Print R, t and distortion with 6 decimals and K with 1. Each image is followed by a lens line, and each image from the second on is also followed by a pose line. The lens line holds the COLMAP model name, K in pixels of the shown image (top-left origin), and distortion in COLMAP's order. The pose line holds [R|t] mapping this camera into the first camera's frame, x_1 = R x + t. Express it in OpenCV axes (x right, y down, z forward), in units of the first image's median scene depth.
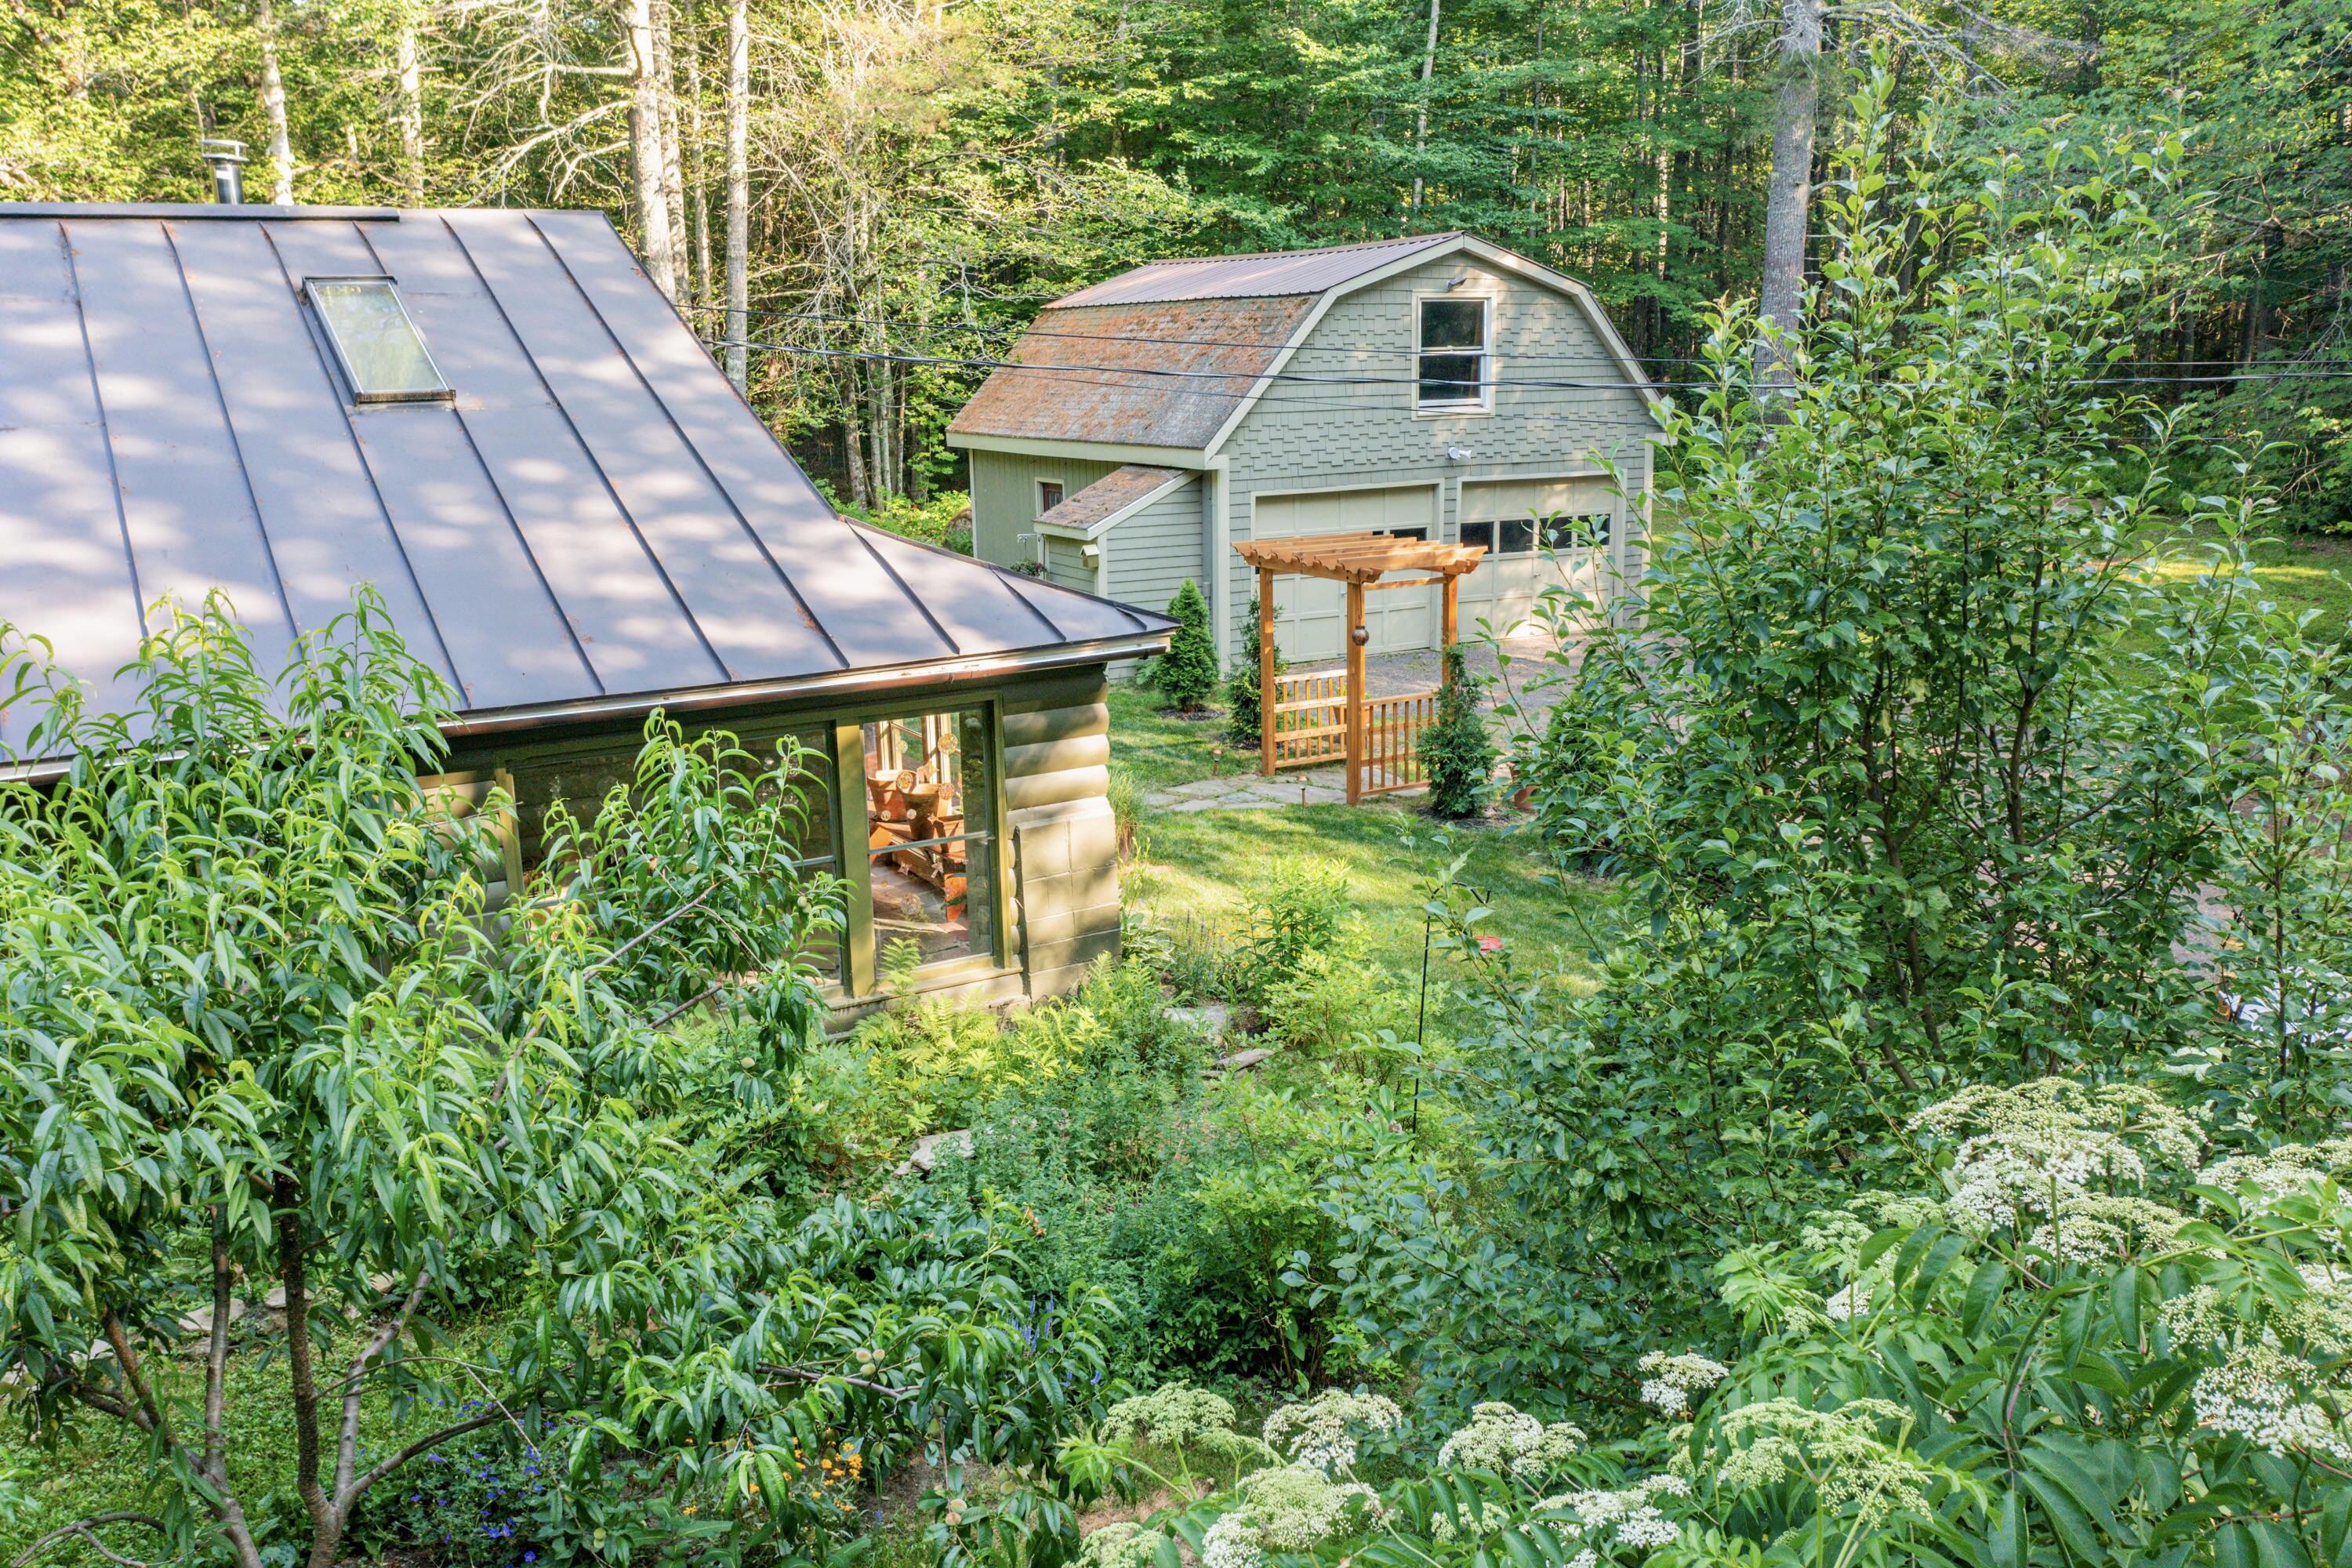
lens RADIAL K [[1876.4, 0, 1179.0], [0, 1876.4, 783.5], [0, 0, 1]] dist [-0.008140, 0.009007]
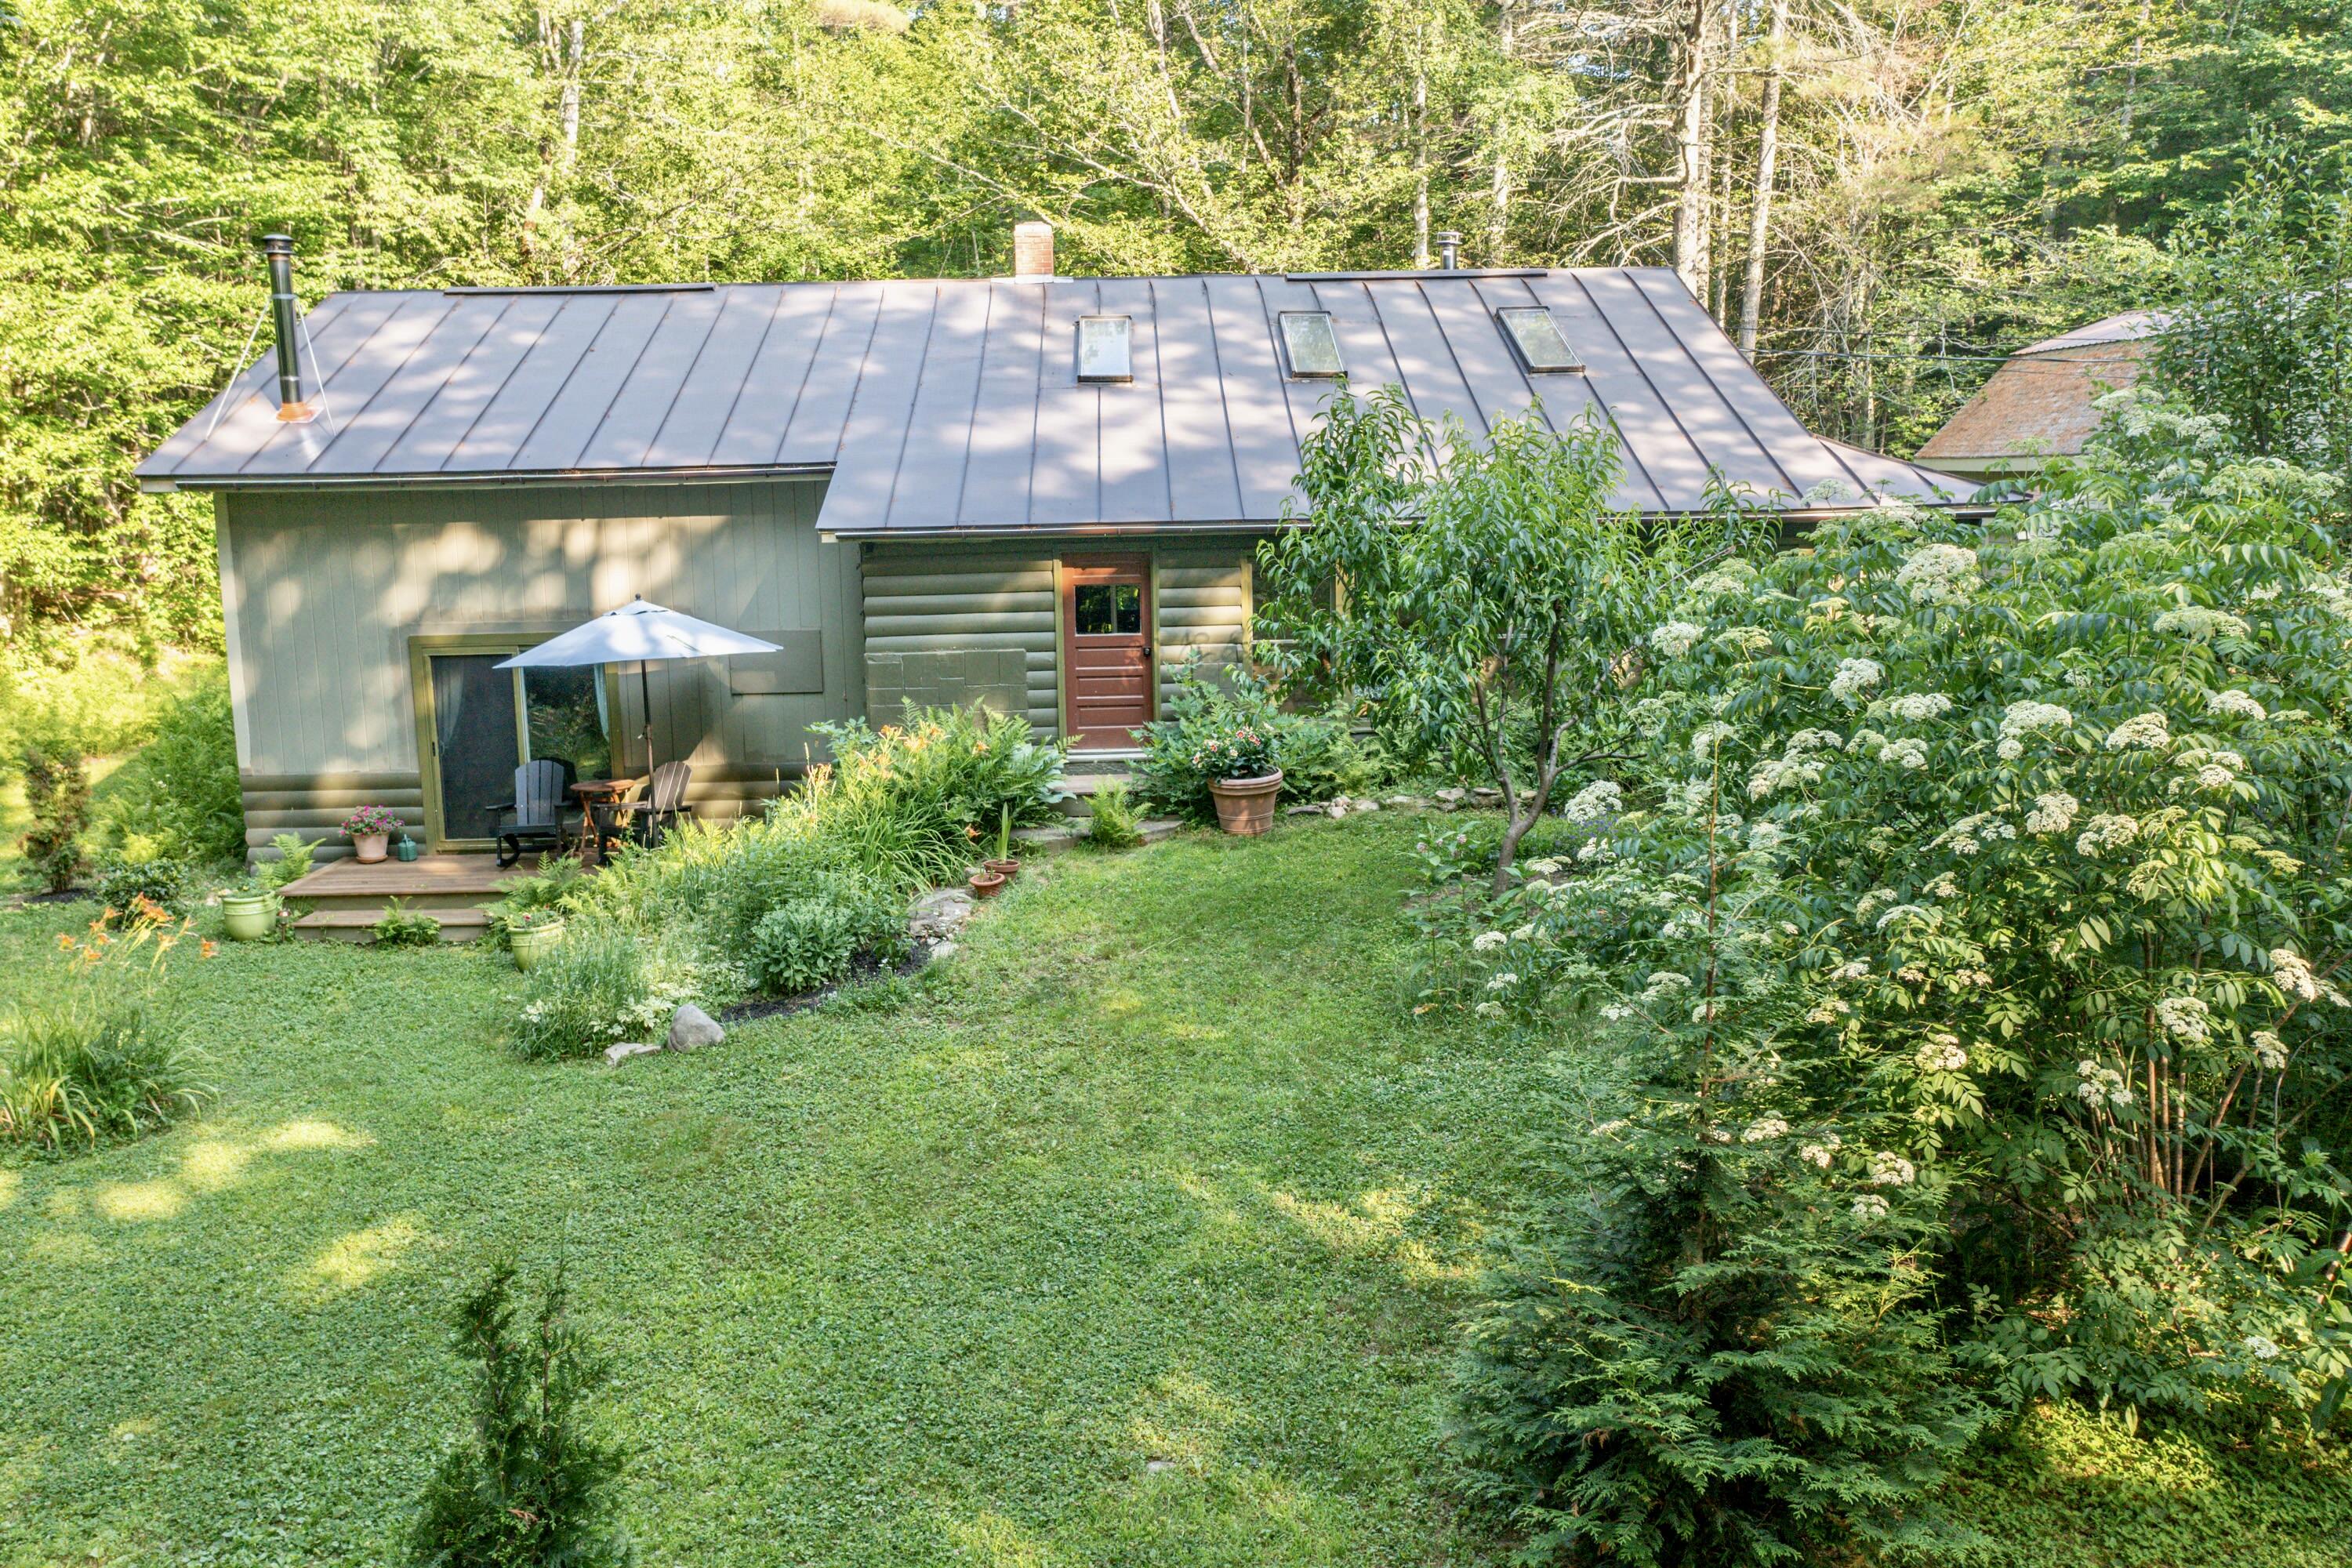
lens RADIAL K [[1883.8, 0, 1176.0], [0, 1883.8, 784.0], [0, 0, 1]] dist [-0.006954, -0.007628]
pose [[0.874387, 0.082688, -0.478133, 0.049582], [-0.108381, 0.993760, -0.026343, 0.091903], [0.472971, 0.074854, 0.877892, -0.234150]]
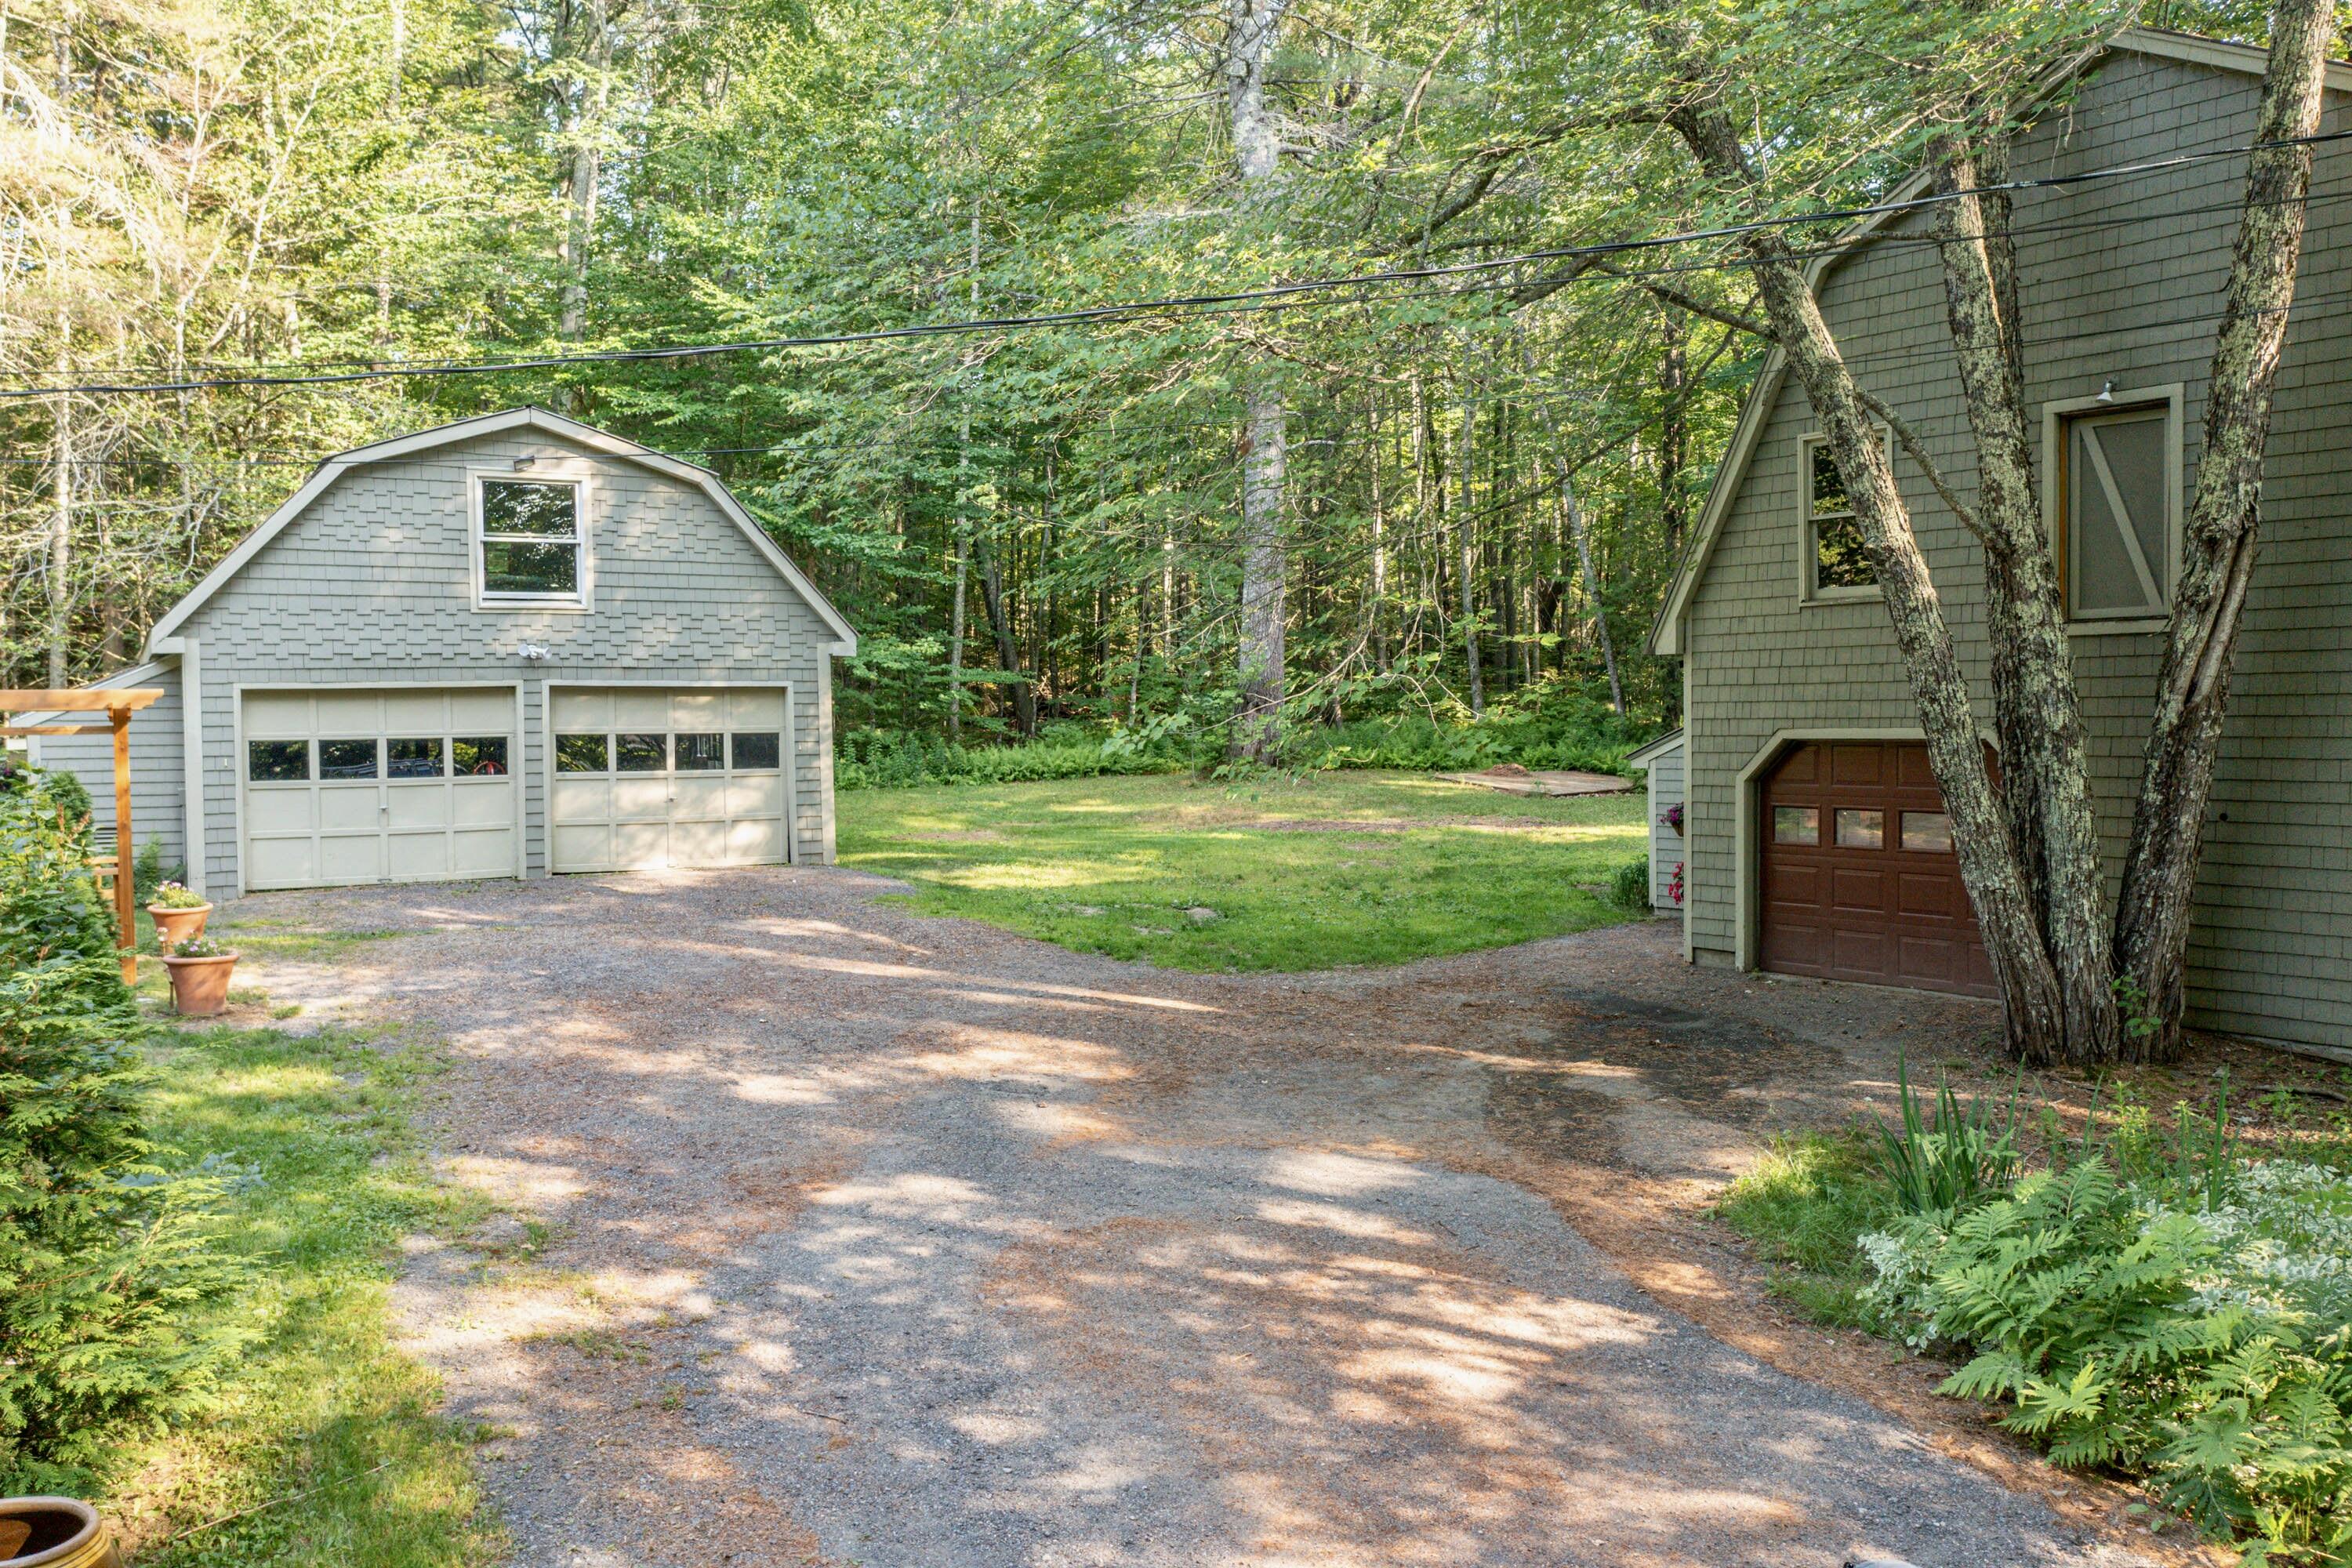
lens RADIAL K [[1883.8, 0, 1176.0], [0, 1883.8, 784.0], [0, 0, 1]] dist [-0.006954, -0.007628]
pose [[0.999877, 0.004495, -0.015007, 0.354491], [-0.007344, 0.980661, -0.195576, 0.040030], [0.013837, 0.195662, 0.980574, 0.125762]]
